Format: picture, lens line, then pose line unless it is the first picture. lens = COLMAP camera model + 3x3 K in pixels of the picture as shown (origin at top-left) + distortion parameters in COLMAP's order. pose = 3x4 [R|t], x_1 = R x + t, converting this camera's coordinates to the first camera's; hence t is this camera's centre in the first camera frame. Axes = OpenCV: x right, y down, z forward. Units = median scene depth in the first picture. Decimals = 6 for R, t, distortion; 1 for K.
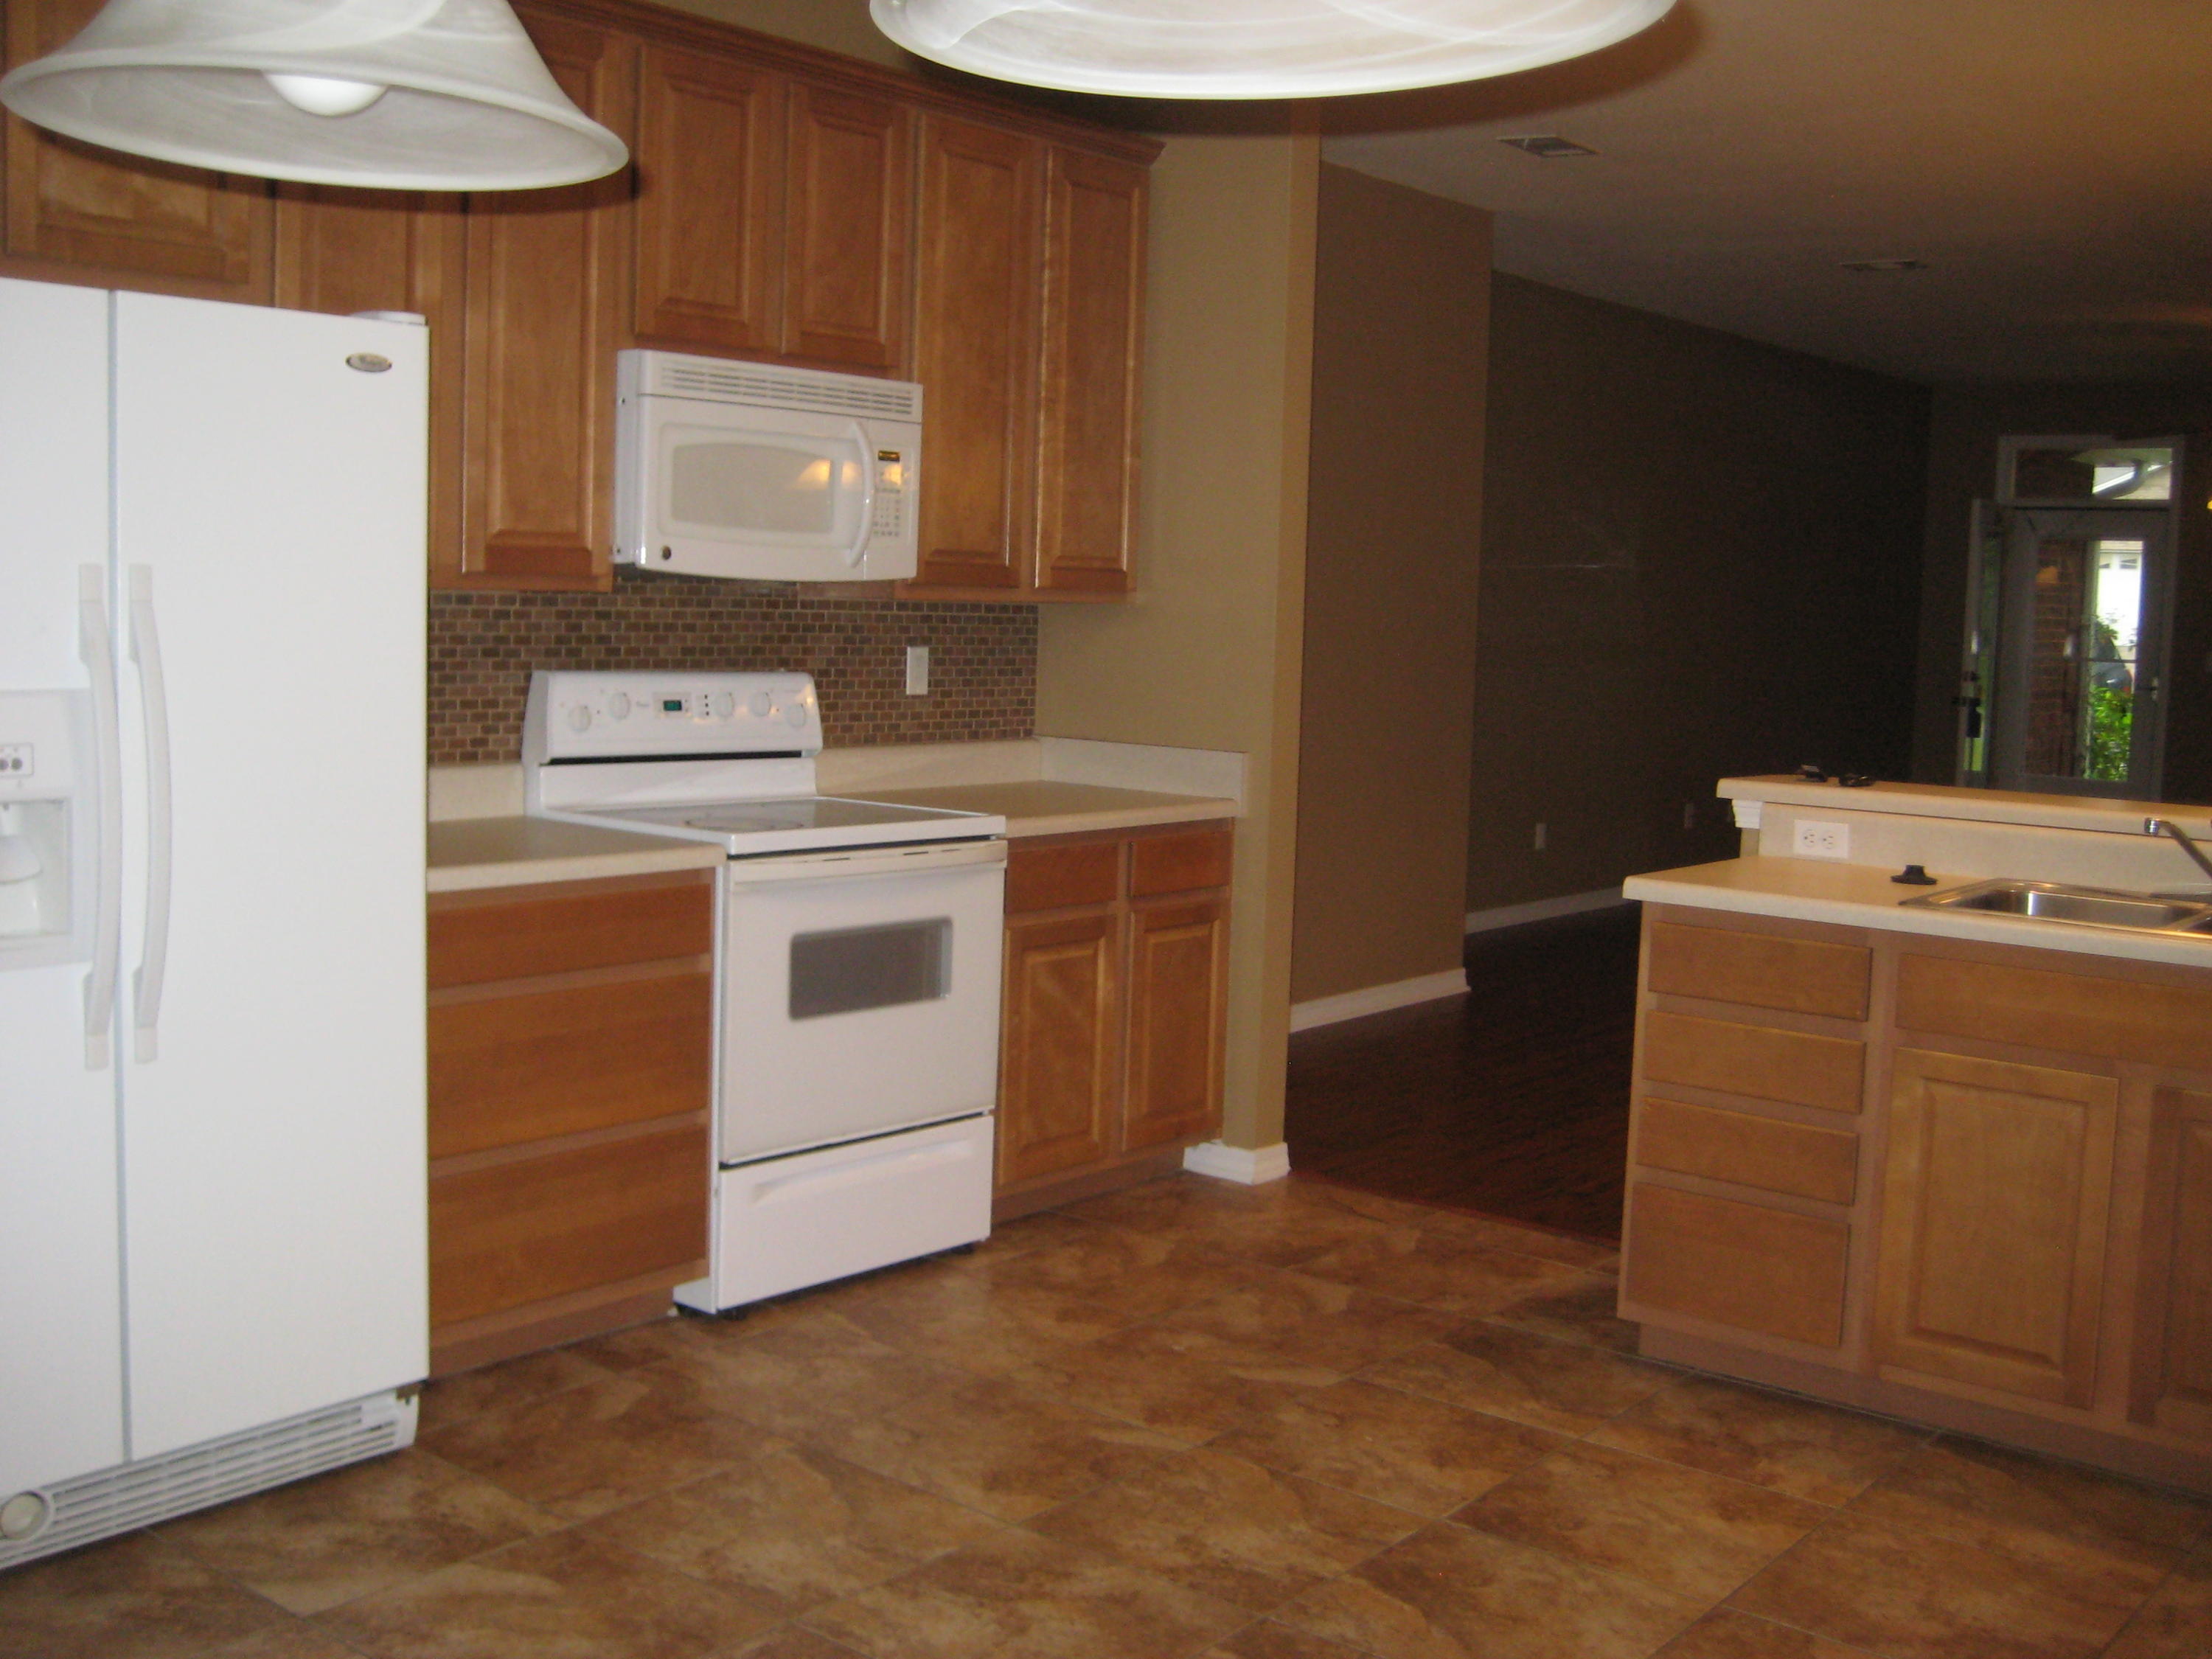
lens RADIAL K [[2335.8, 0, 1106.0], [0, 2335.8, 829.5], [0, 0, 1]] dist [-0.079817, -0.005093]
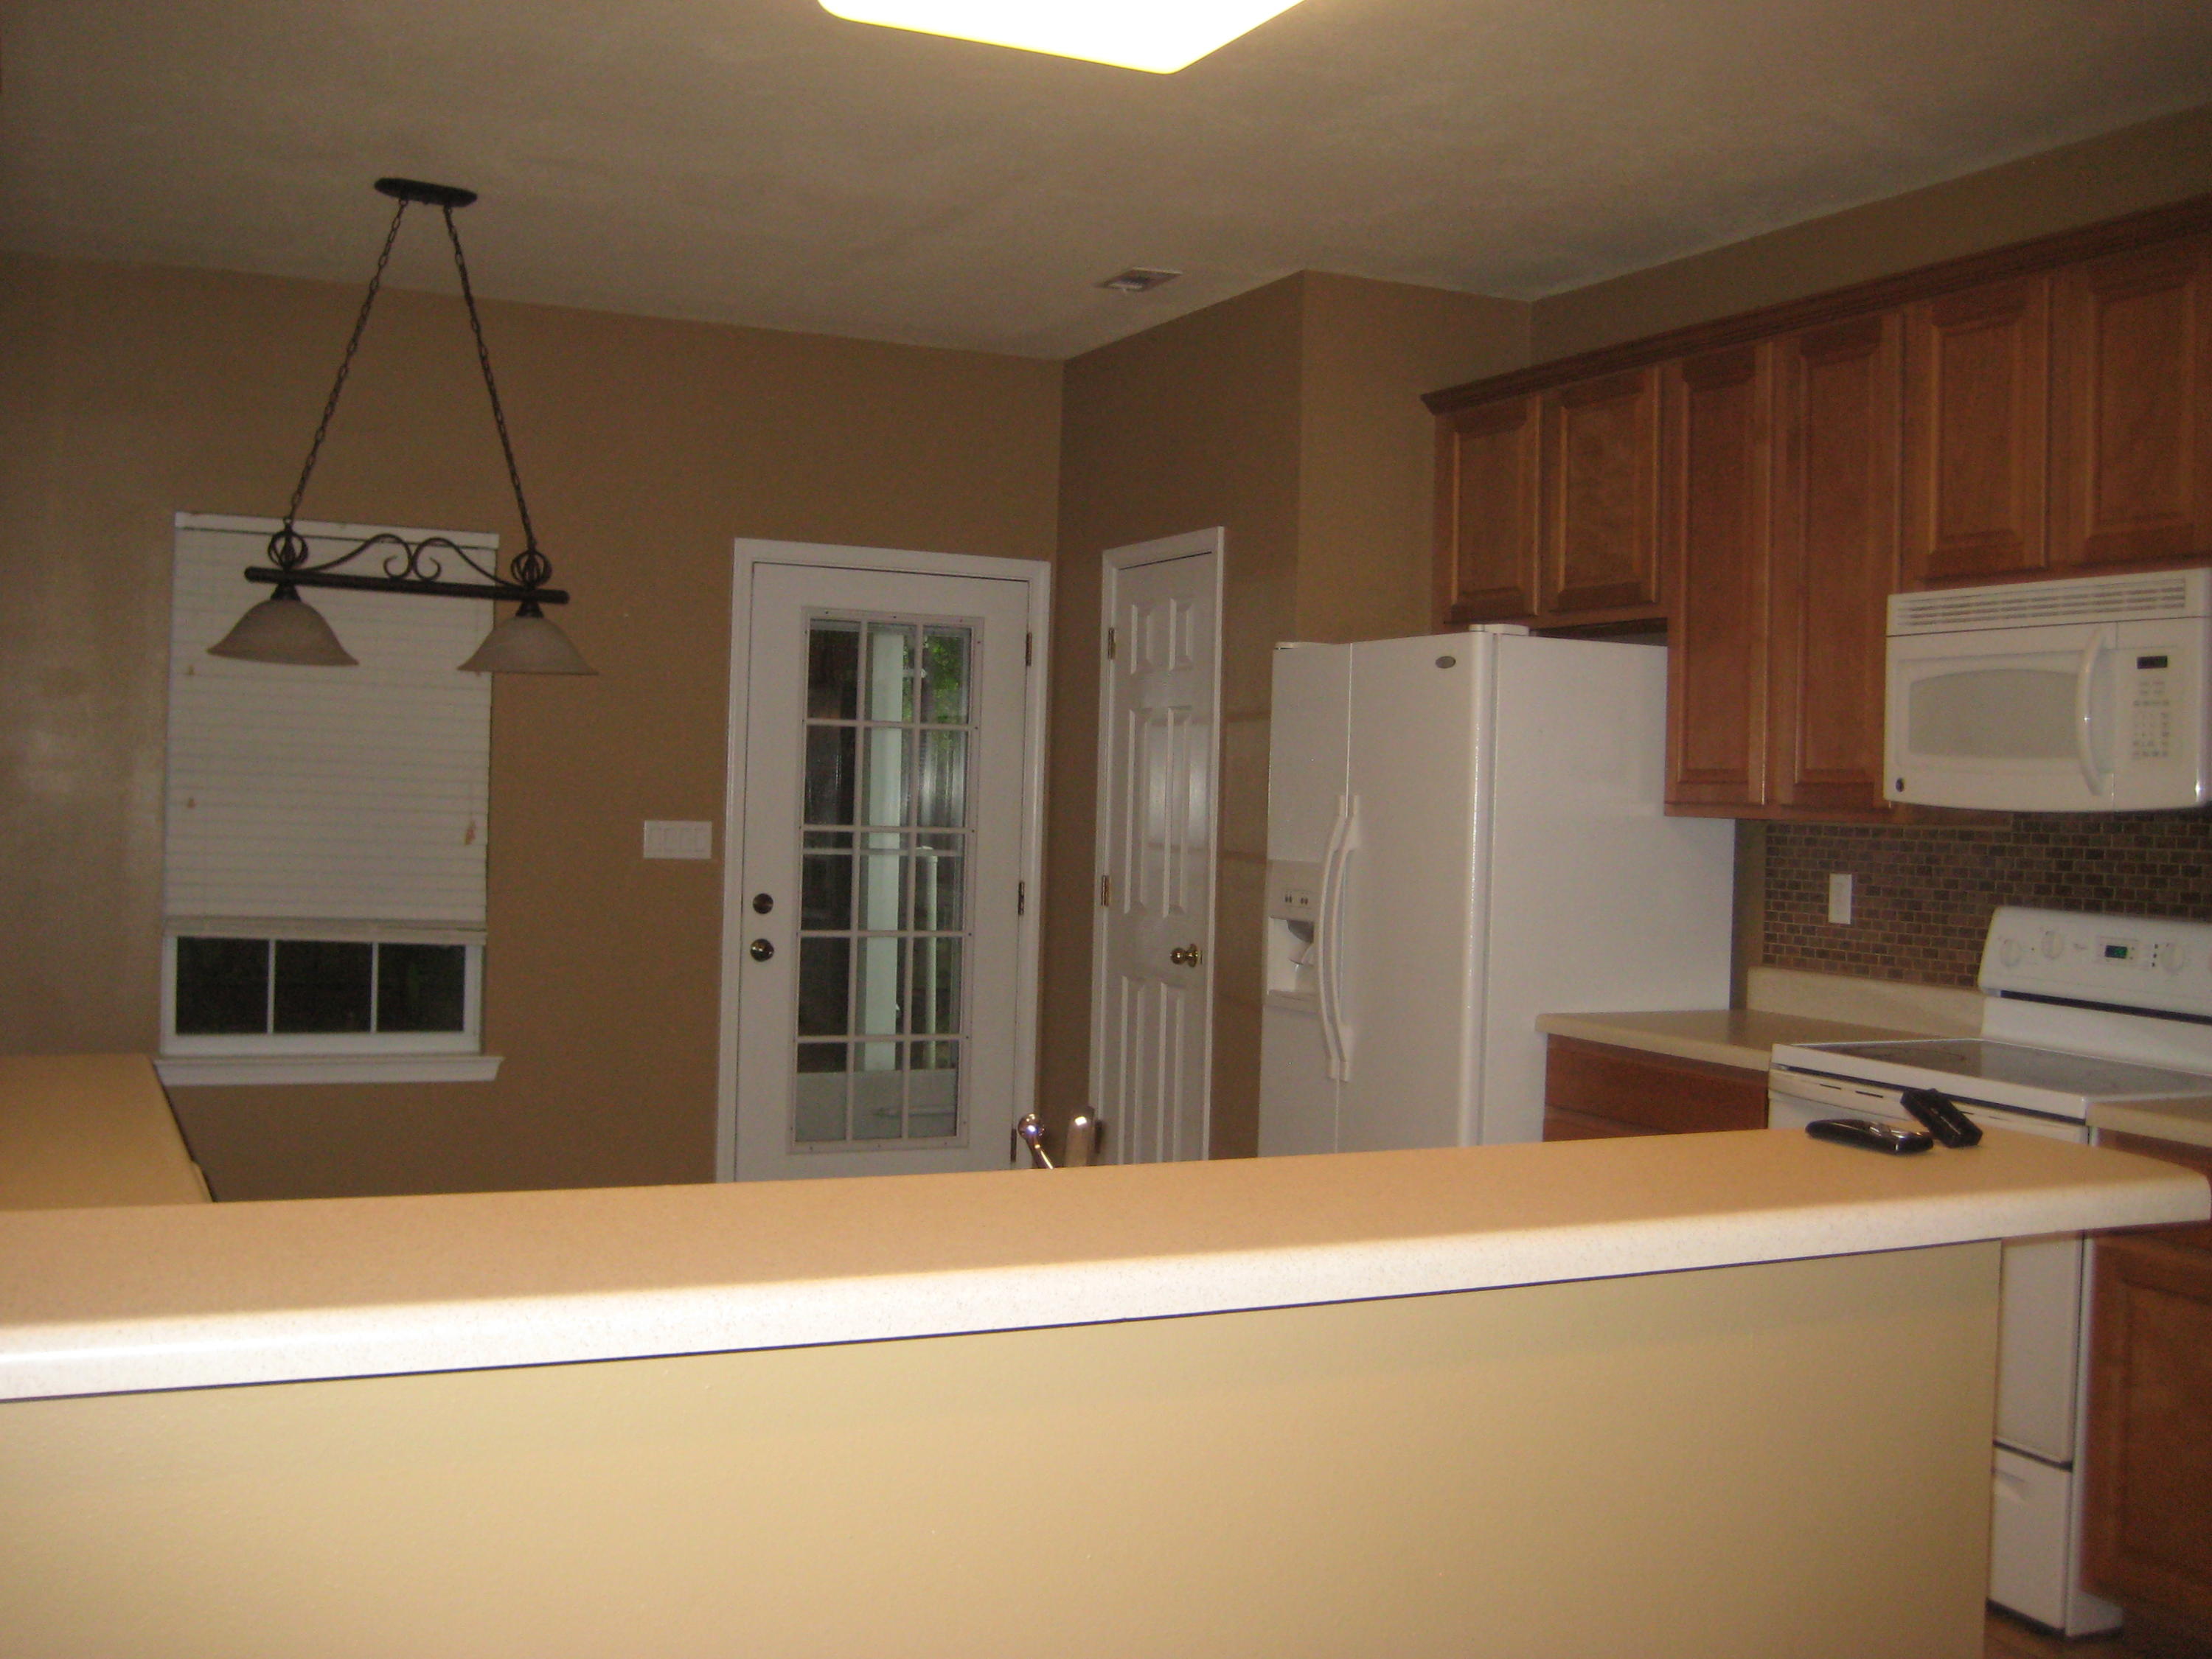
lens RADIAL K [[2335.8, 0, 1106.0], [0, 2335.8, 829.5], [0, 0, 1]] dist [-0.079817, -0.005093]
pose [[-0.441827, -0.028738, -0.896640, 0.842972], [-0.131191, 0.990811, 0.032889, -0.081942], [0.887456, 0.132162, -0.441538, 1.082728]]
